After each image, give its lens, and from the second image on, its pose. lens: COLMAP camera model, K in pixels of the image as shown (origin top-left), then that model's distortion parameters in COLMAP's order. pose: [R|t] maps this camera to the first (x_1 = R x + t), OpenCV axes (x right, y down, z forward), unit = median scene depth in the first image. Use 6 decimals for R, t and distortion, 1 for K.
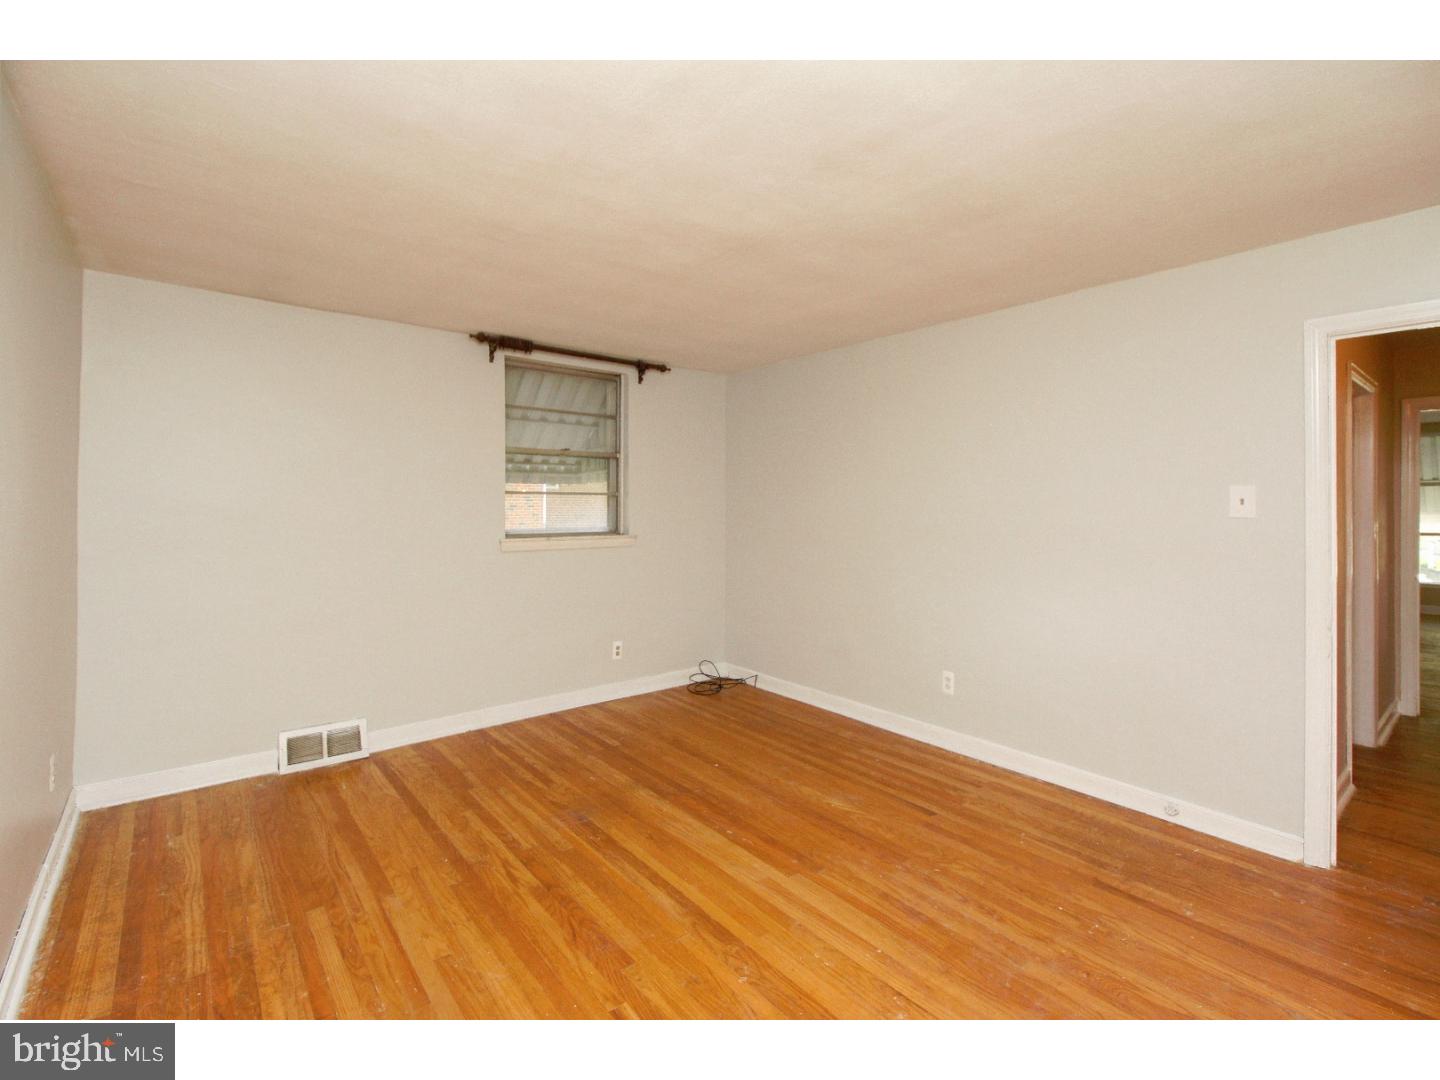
lens RADIAL K [[654.5, 0, 711.9], [0, 654.5, 502.2], [0, 0, 1]] dist [0.004688, -0.006191]
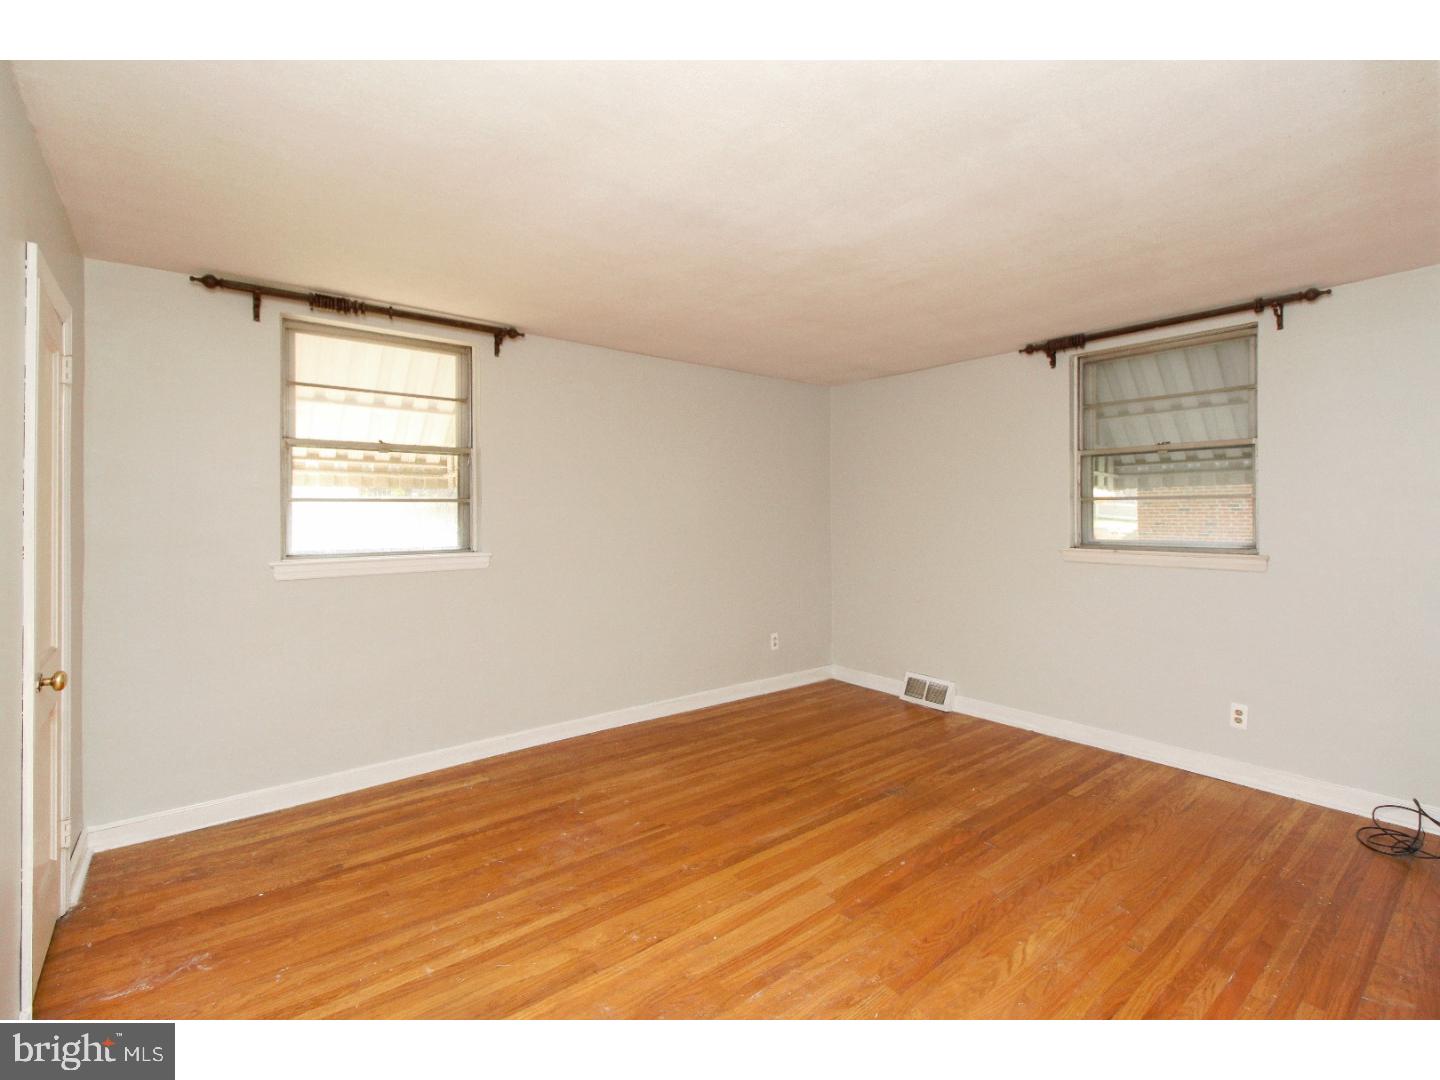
lens RADIAL K [[654.5, 0, 711.9], [0, 654.5, 502.2], [0, 0, 1]] dist [0.004688, -0.006191]
pose [[-0.000569, -0.012169, -0.999926, 0.839734], [0.001041, 0.999925, -0.012170, 0.005919], [0.999999, -0.001048, -0.000556, 0.643828]]
